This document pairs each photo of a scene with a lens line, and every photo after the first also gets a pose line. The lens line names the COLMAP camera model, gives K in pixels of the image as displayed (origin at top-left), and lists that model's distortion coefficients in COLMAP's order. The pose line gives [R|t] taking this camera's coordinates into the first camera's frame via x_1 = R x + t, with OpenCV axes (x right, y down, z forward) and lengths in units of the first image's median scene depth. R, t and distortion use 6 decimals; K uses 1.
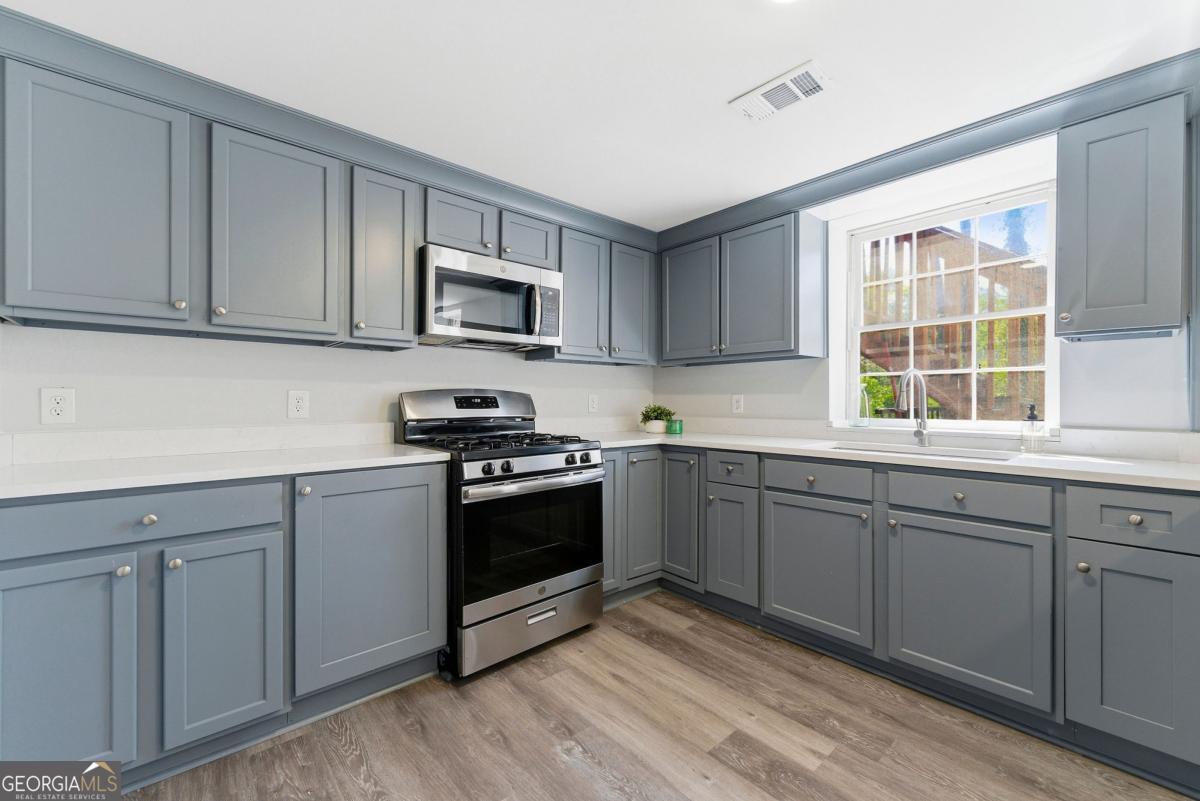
lens RADIAL K [[483.8, 0, 594.0], [0, 483.8, 400.5], [0, 0, 1]] dist [0.001068, 0.000081]
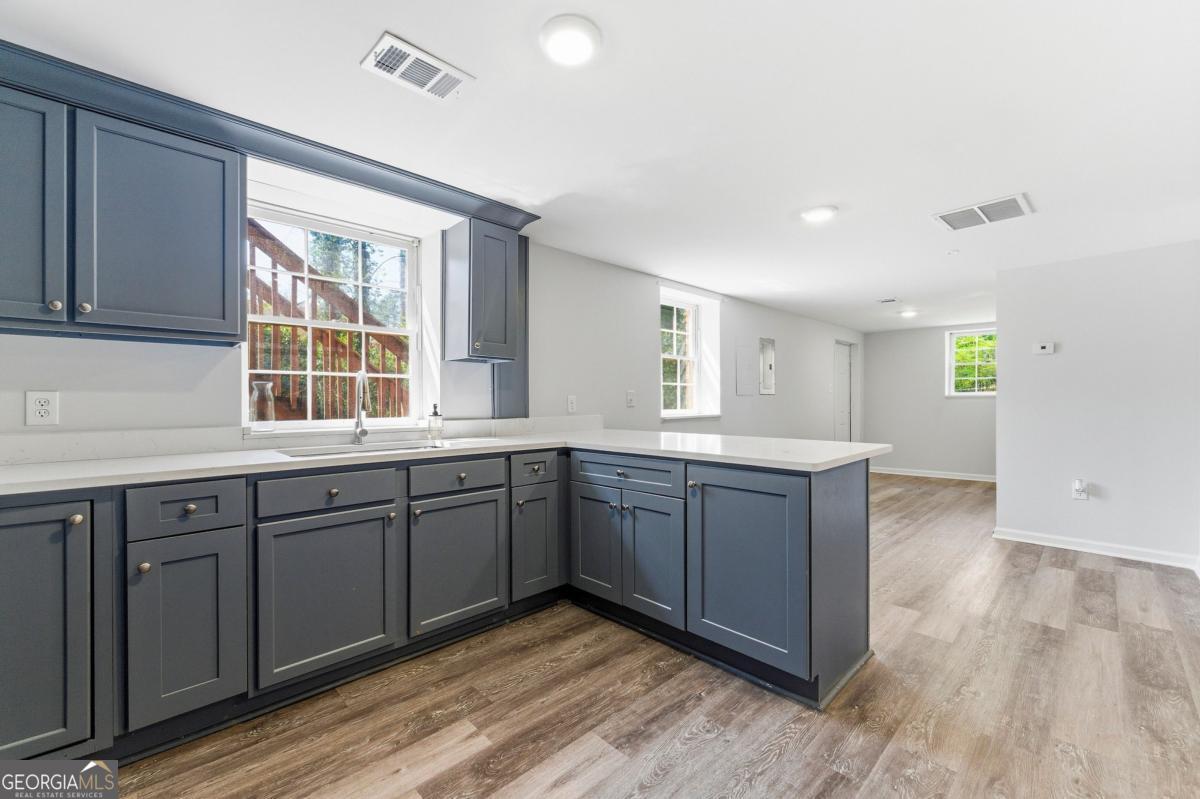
lens RADIAL K [[486.7, 0, 608.2], [0, 486.7, 399.3], [0, 0, 1]] dist [-0.001194, -0.000388]
pose [[-0.057440, 0.003961, 0.998341, -0.413729], [0.002778, 0.999989, -0.003807, 0.001433], [-0.998345, 0.002554, -0.057450, 0.511496]]
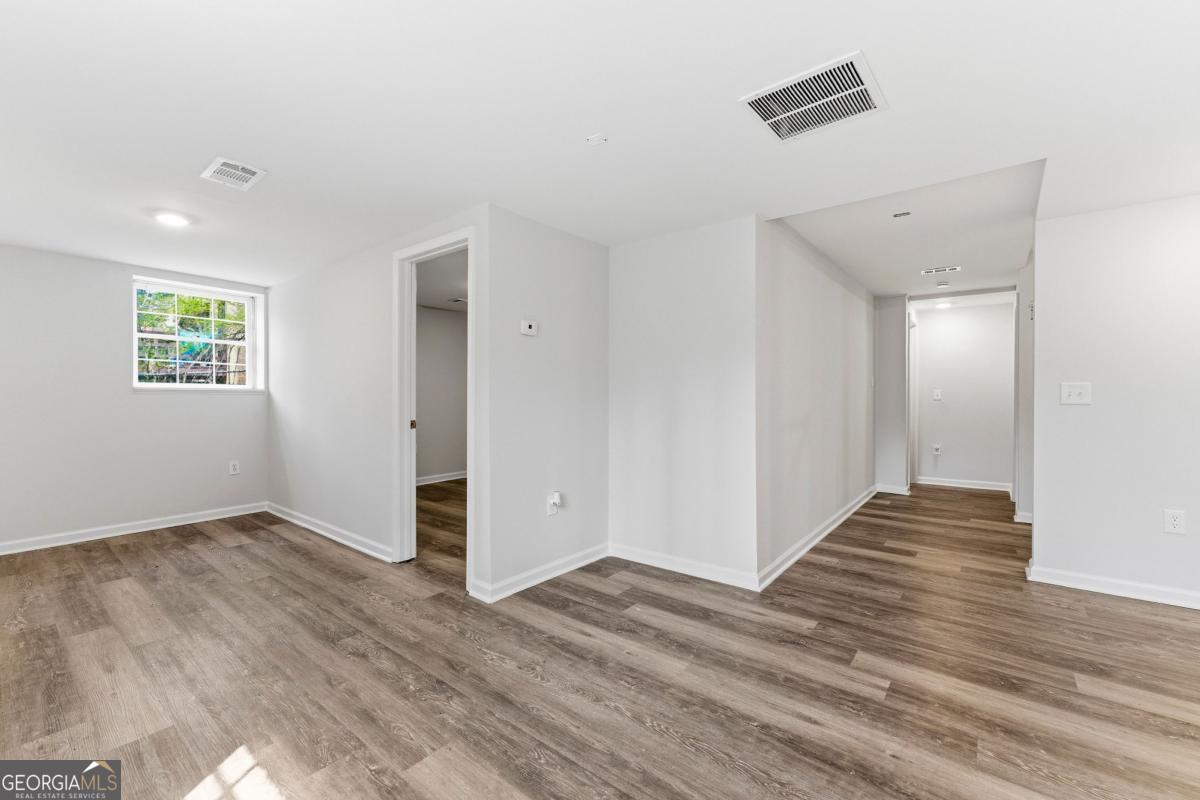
lens RADIAL K [[488.5, 0, 600.1], [0, 488.5, 405.6], [0, 0, 1]] dist [-0.000191, -0.000107]
pose [[-0.984836, 0.000257, -0.173486, 1.192334], [-0.001983, 0.999917, 0.012738, 0.011087], [0.173475, 0.012888, -0.984754, 0.212908]]
